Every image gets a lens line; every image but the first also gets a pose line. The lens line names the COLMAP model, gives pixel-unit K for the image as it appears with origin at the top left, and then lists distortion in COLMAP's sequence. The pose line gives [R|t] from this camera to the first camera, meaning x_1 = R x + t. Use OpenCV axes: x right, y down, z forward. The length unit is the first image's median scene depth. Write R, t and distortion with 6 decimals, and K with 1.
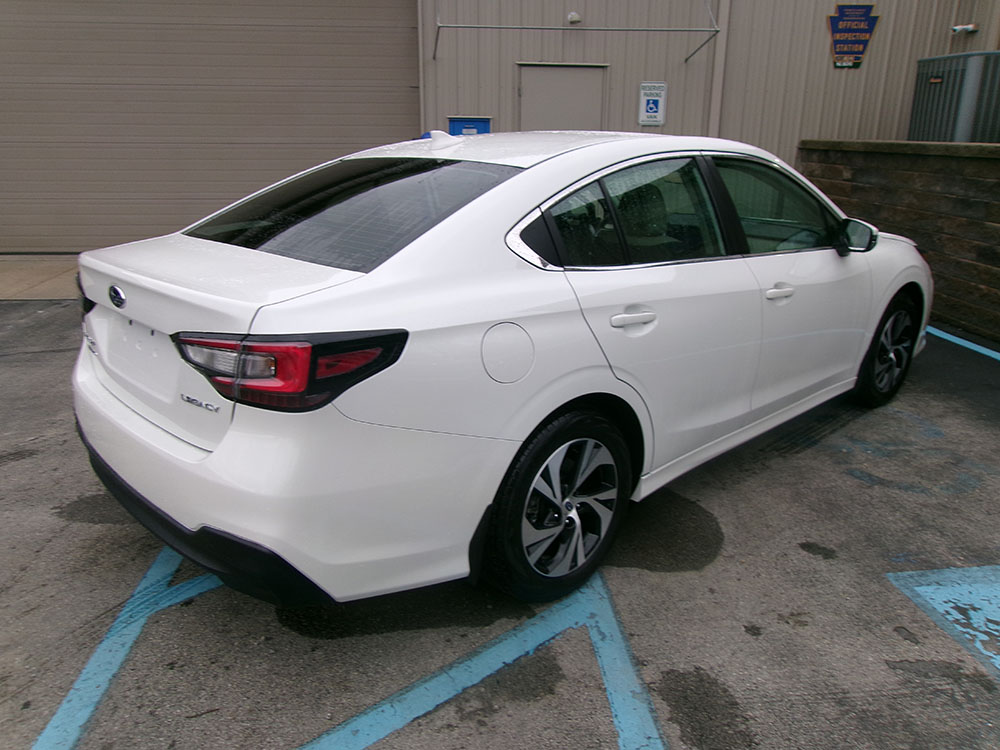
lens RADIAL K [[768.1, 0, 497.9], [0, 768.1, 377.0], [0, 0, 1]] dist [-0.011604, 0.030125]
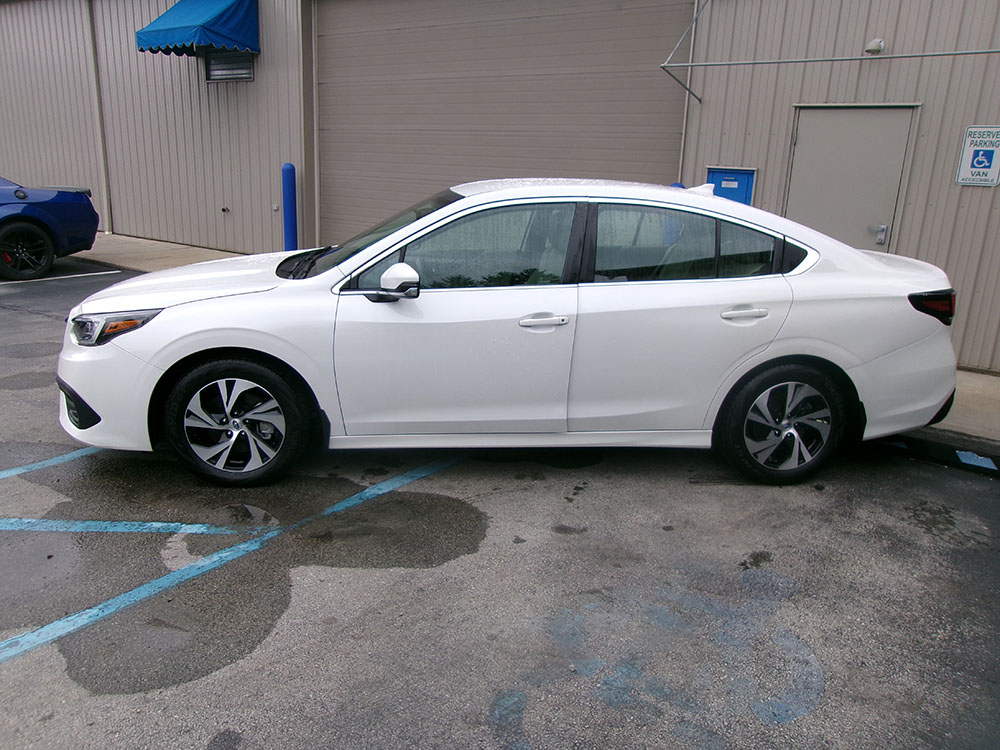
lens RADIAL K [[768.1, 0, 496.2], [0, 768.1, 377.6], [0, 0, 1]] dist [-0.011604, 0.030125]
pose [[0.767947, 0.195757, -0.609866, 0.927031], [-0.231440, 0.972628, 0.020768, -0.176529], [0.597238, 0.125198, 0.792232, 0.507338]]
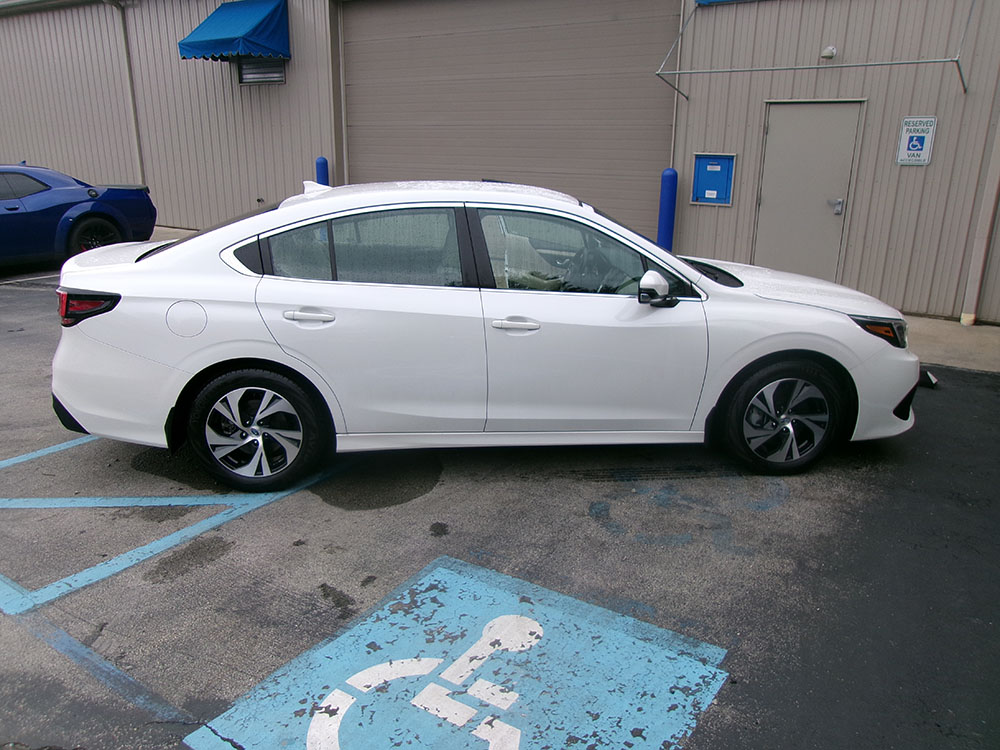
lens RADIAL K [[768.1, 0, 497.3], [0, 768.1, 377.0], [0, 0, 1]] dist [-0.011604, 0.030125]
pose [[0.788142, 0.184021, -0.587340, 1.099461], [-0.196755, 0.979515, 0.042872, -0.079693], [0.583198, 0.081773, 0.808204, 0.036540]]
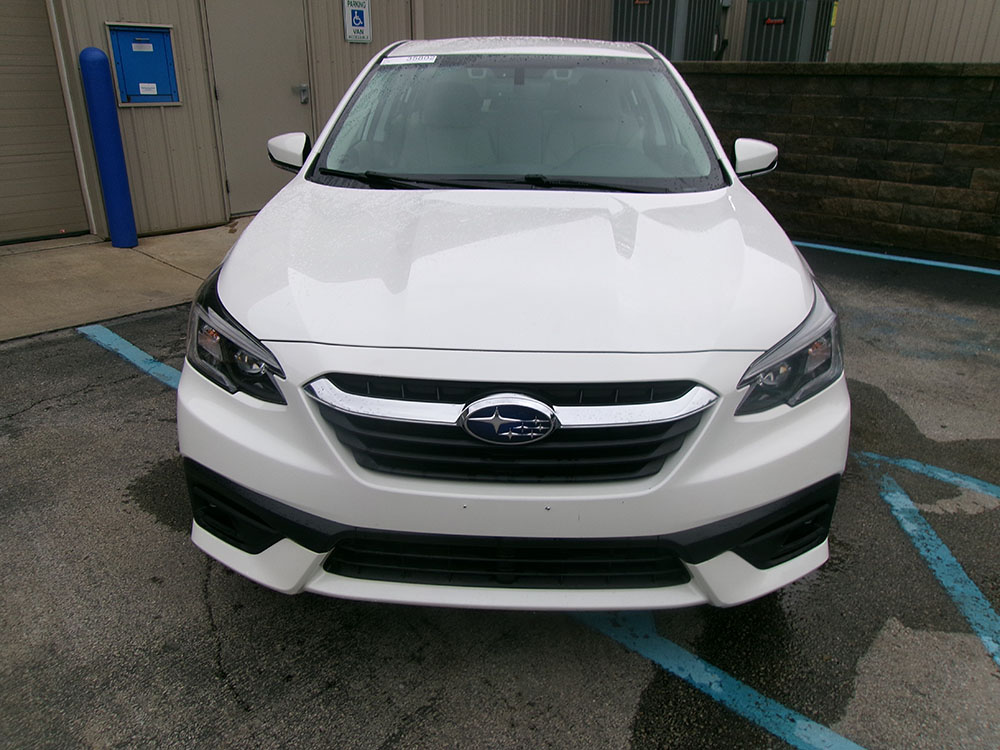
lens RADIAL K [[768.1, 0, 496.0], [0, 768.1, 372.0], [0, 0, 1]] dist [-0.011604, 0.030125]
pose [[0.740034, -0.250494, 0.624182, -0.848784], [0.204044, 0.967933, 0.146530, -0.204987], [-0.640871, 0.018923, 0.767415, 0.763590]]
